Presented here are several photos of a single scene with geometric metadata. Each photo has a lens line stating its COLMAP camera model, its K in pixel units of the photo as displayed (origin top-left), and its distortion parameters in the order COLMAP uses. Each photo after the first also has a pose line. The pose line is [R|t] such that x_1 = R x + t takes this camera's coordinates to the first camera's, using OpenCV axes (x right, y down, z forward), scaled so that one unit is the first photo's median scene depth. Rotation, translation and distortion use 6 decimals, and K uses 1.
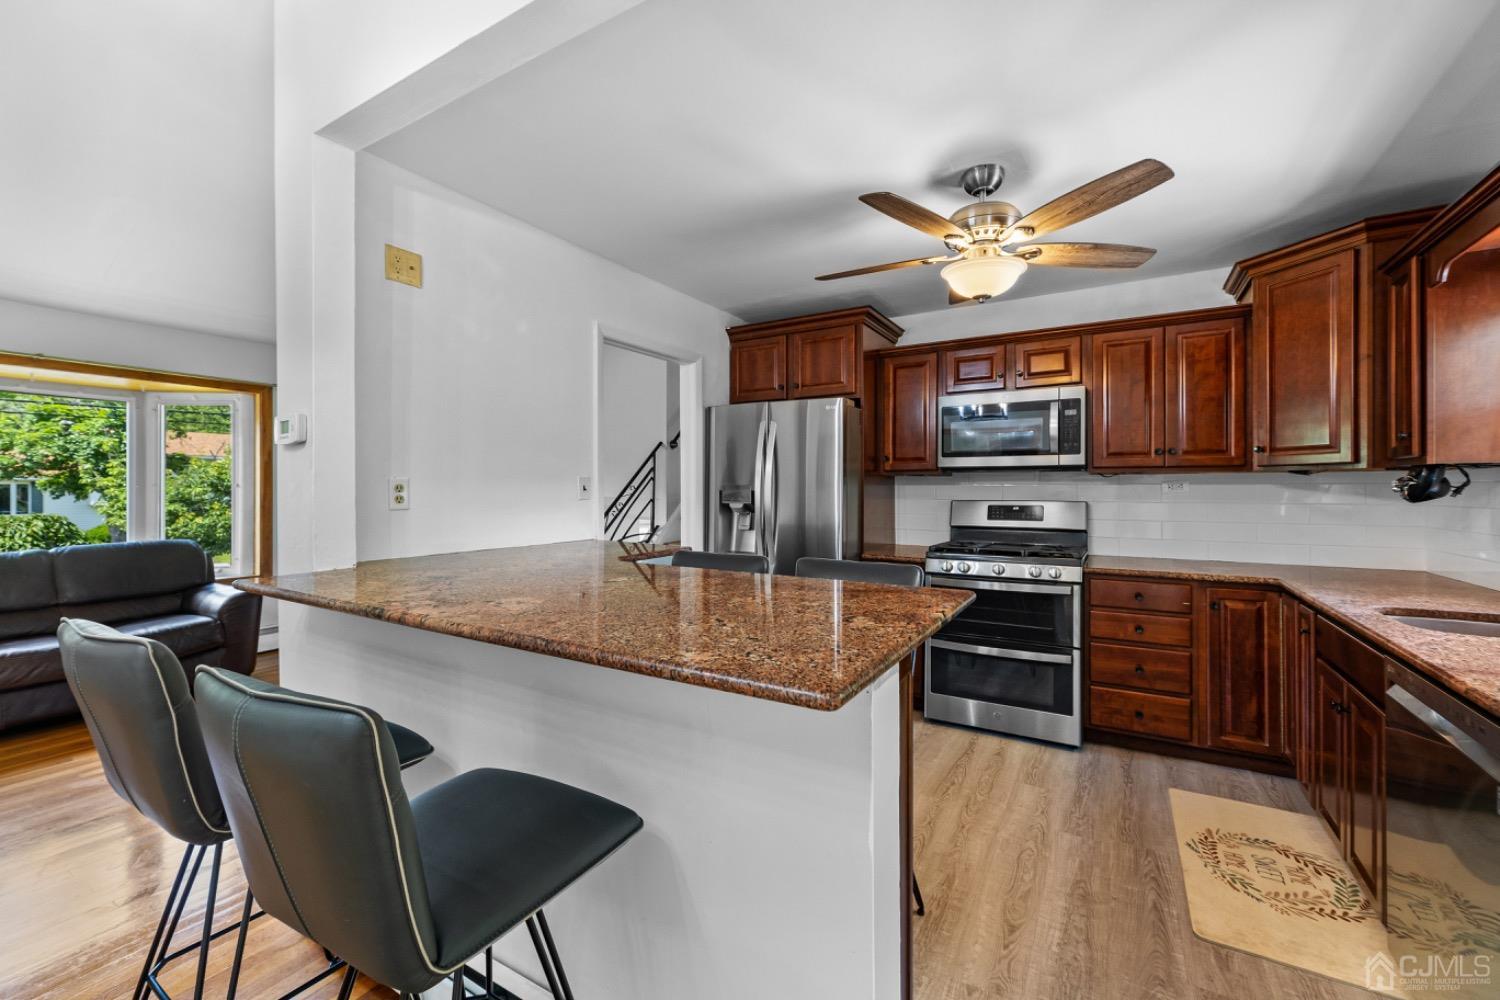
lens RADIAL K [[610.5, 0, 756.1], [0, 610.5, 490.6], [0, 0, 1]] dist [0.001967, -0.000067]
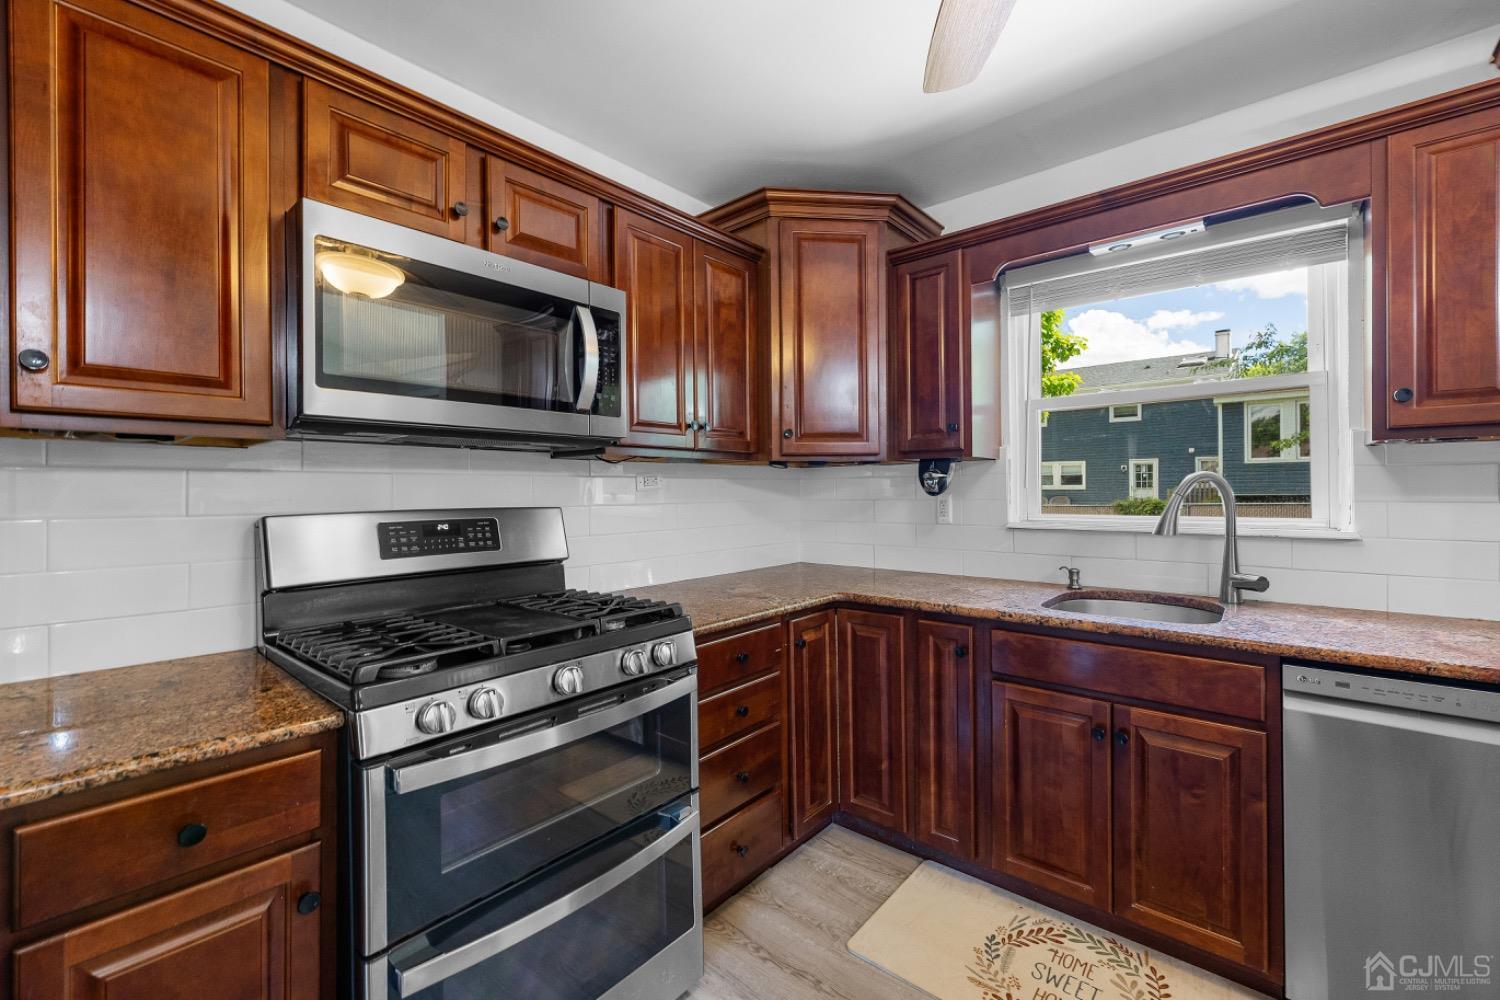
lens RADIAL K [[610.5, 0, 752.0], [0, 610.5, 494.9], [0, 0, 1]] dist [0.001967, -0.000067]
pose [[0.172394, -0.009204, 0.984985, 0.025089], [0.010856, 0.999913, 0.007443, 0.005631], [-0.984968, 0.009410, 0.172479, 0.873563]]
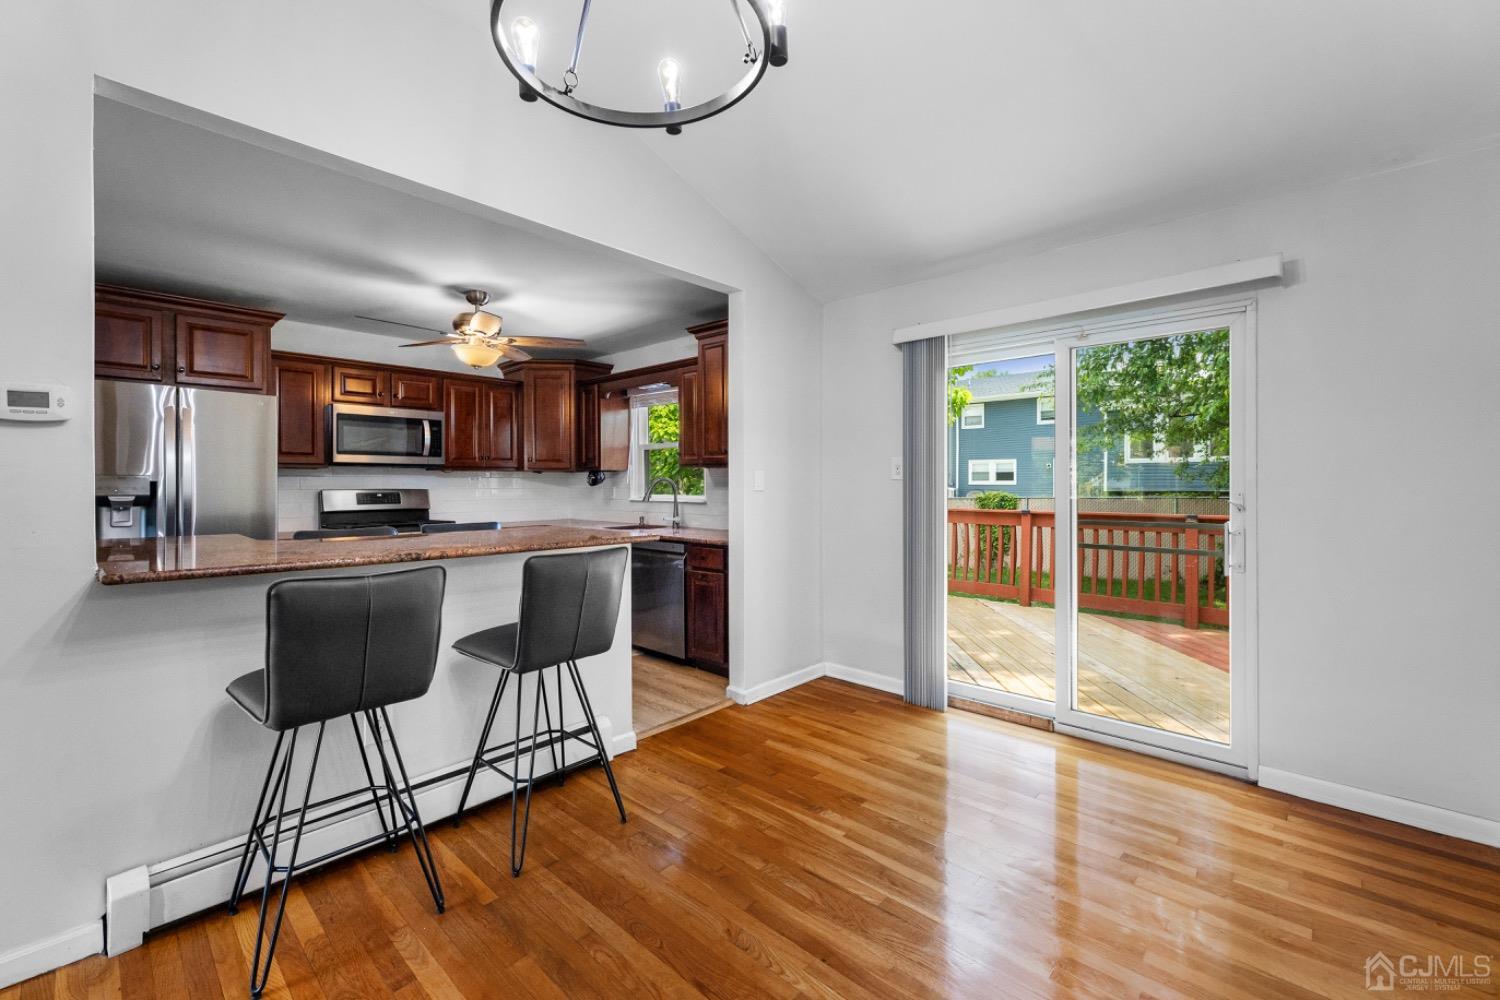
lens RADIAL K [[610.5, 0, 739.1], [0, 610.5, 492.1], [0, 0, 1]] dist [0.001967, -0.000067]
pose [[0.224931, -0.015230, 0.974256, -0.860571], [0.001519, 0.999882, 0.015280, 0.005029], [-0.974373, -0.001957, 0.224928, -0.068316]]
